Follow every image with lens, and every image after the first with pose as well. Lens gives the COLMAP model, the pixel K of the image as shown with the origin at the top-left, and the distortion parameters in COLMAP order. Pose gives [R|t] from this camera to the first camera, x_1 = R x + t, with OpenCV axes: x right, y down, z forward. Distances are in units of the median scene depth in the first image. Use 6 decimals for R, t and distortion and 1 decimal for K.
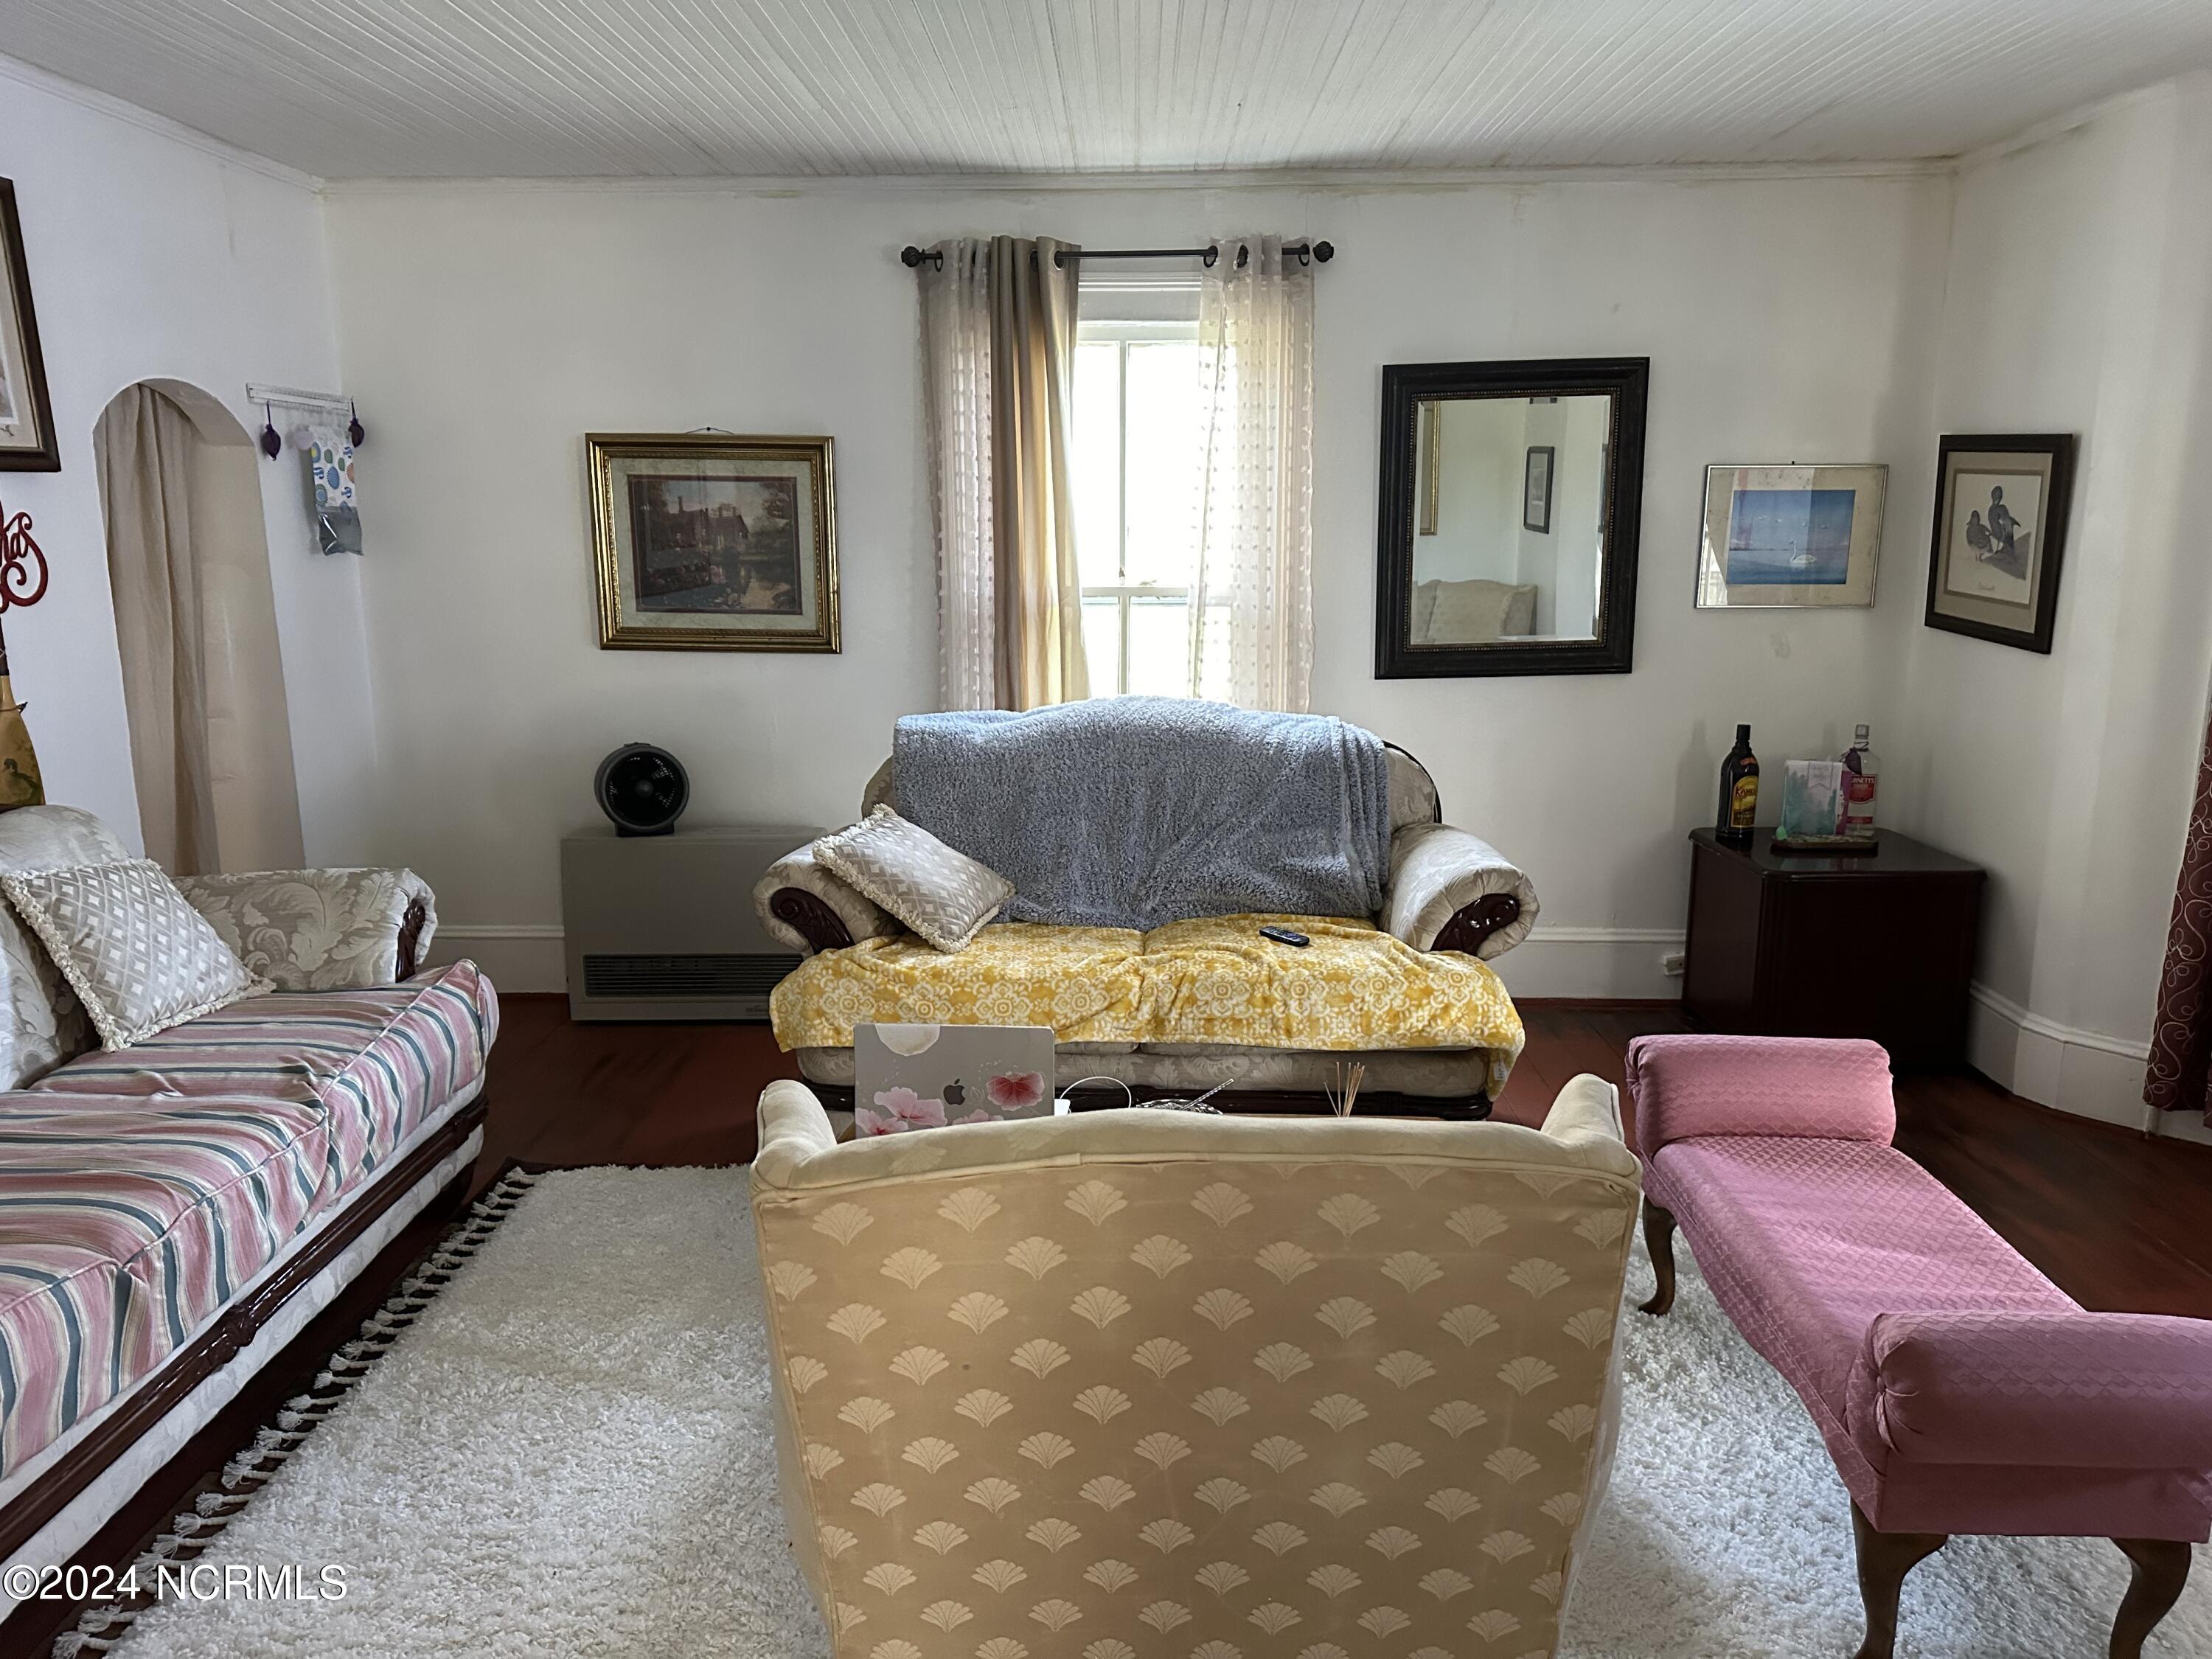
lens RADIAL K [[1580.9, 0, 1099.6], [0, 1580.9, 828.3], [0, 0, 1]] dist [0.067717, -0.033431]
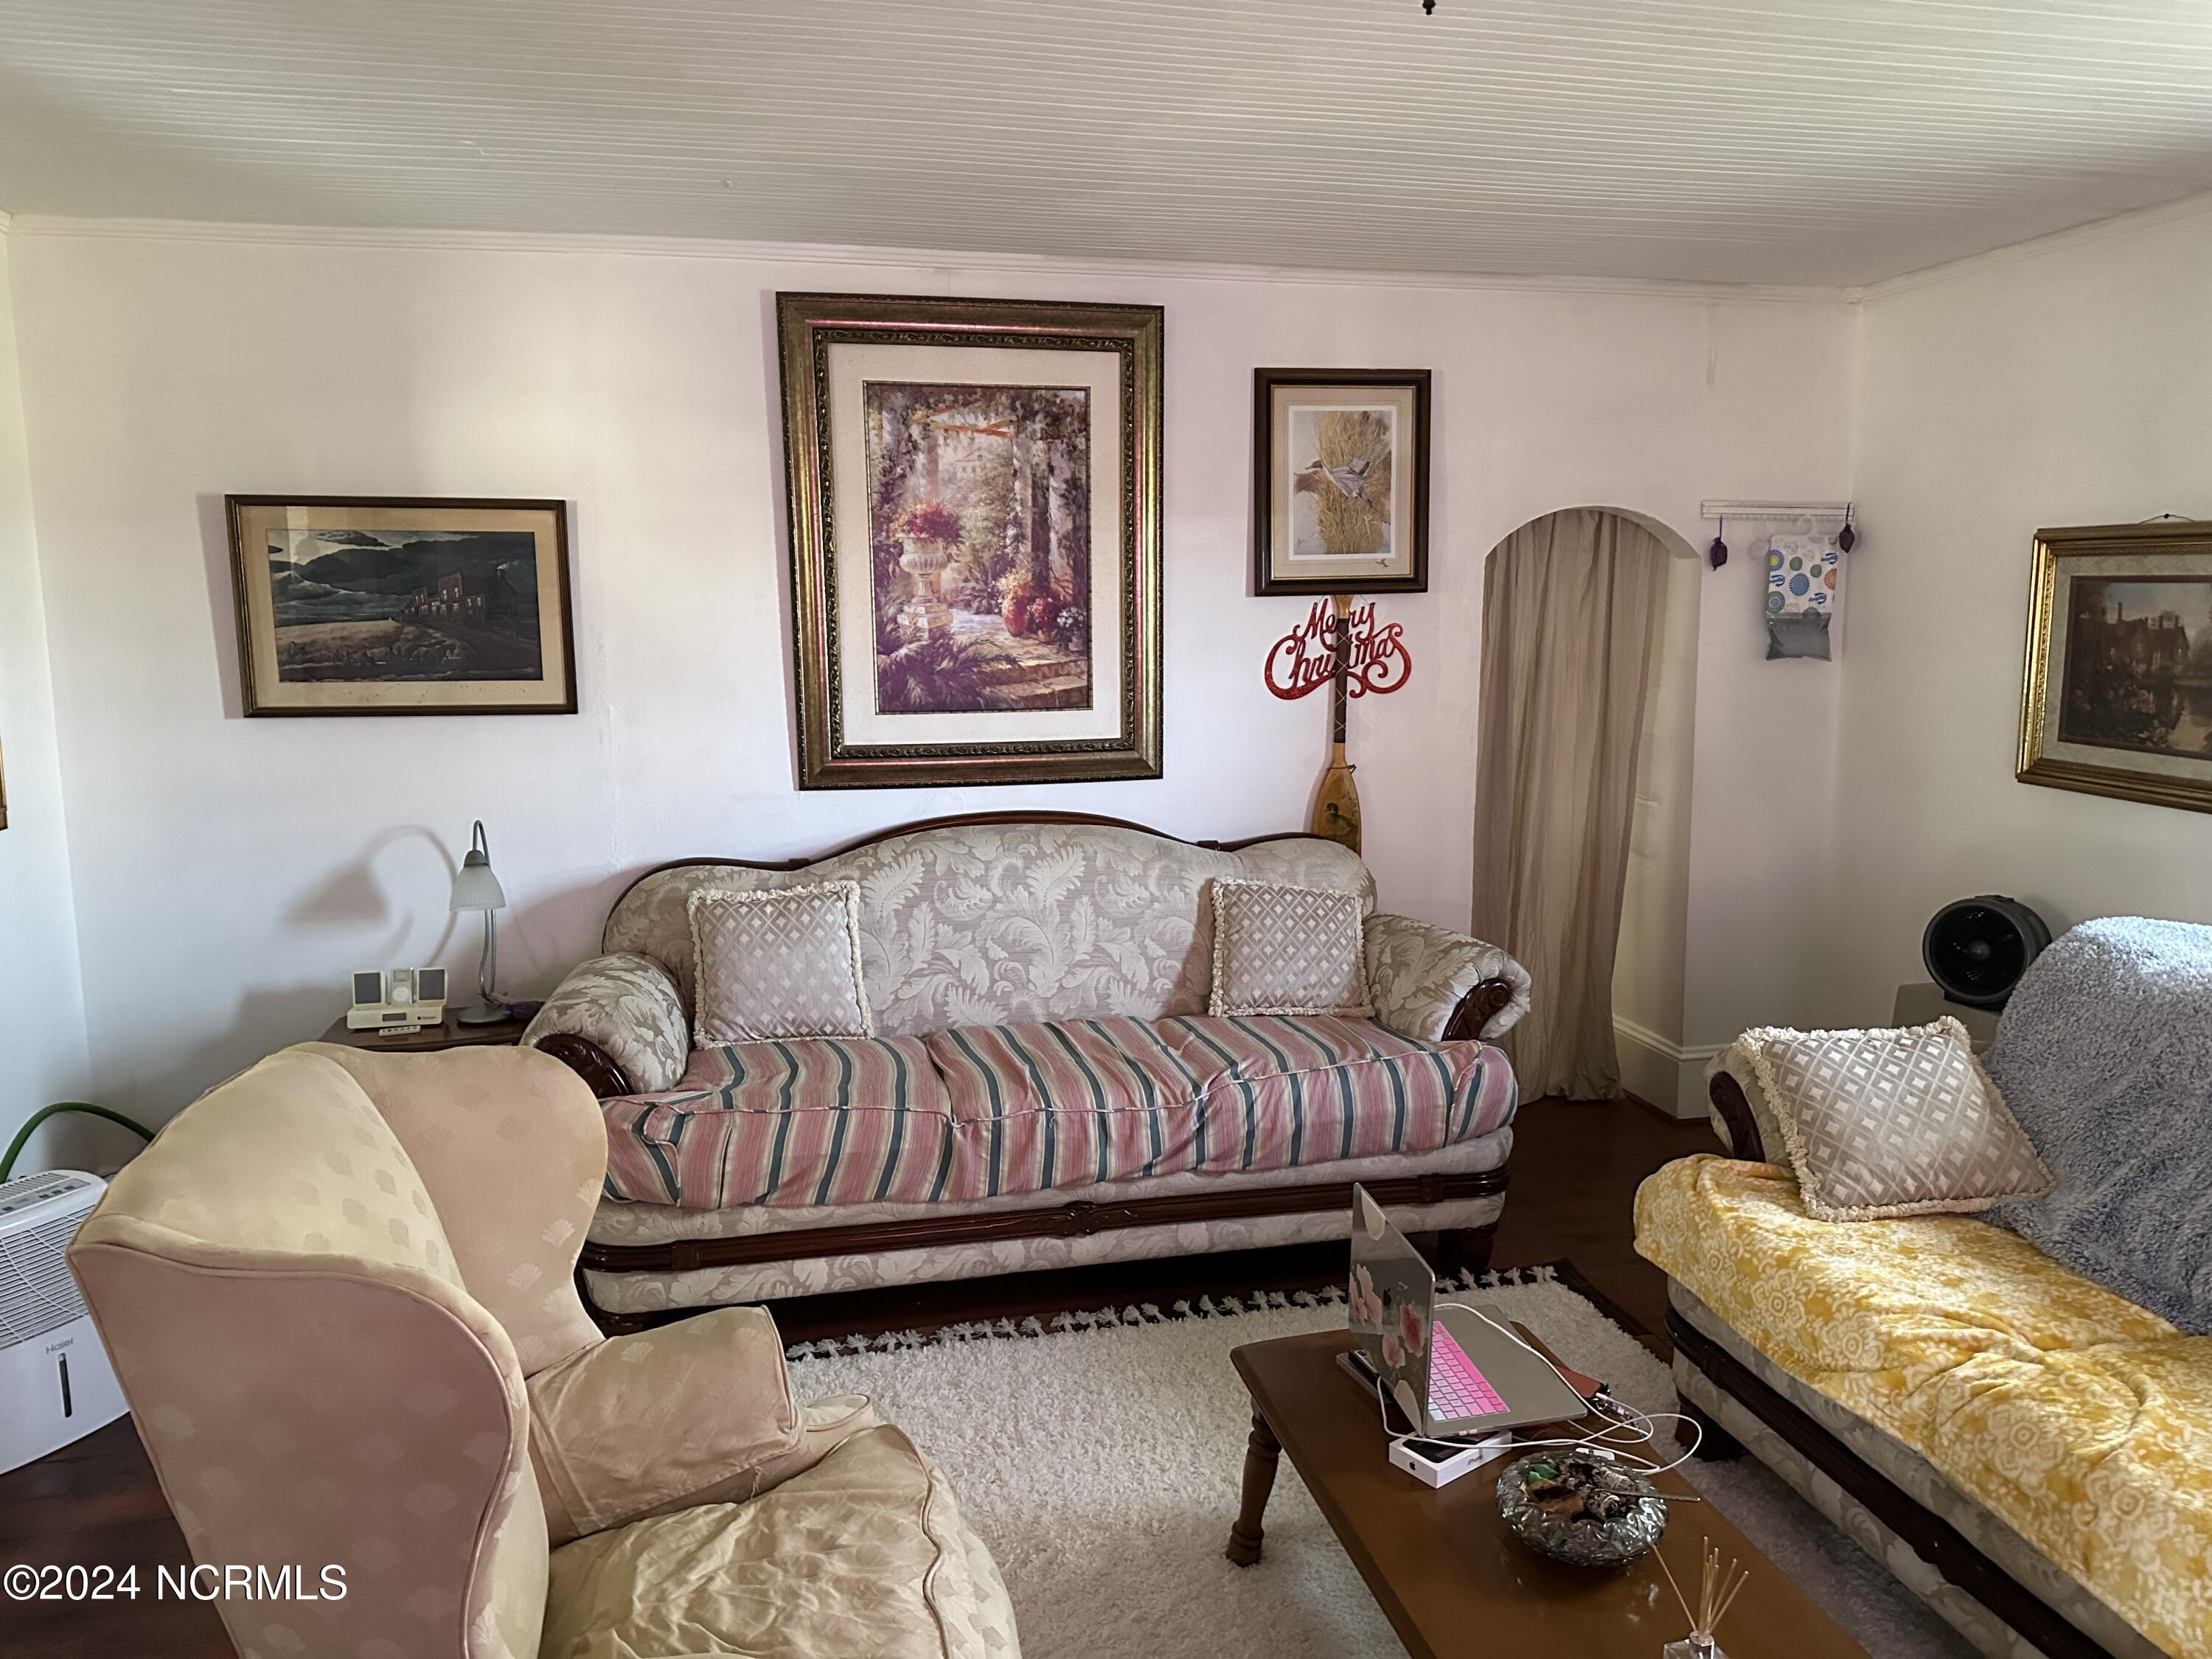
lens RADIAL K [[1580.9, 0, 1106.7], [0, 1580.9, 827.5], [0, 0, 1]] dist [0.067717, -0.033431]
pose [[0.234248, 0.146299, -0.961106, 0.441598], [-0.188899, 0.976620, 0.102621, -0.096538], [0.953648, 0.157513, 0.256407, 0.376069]]
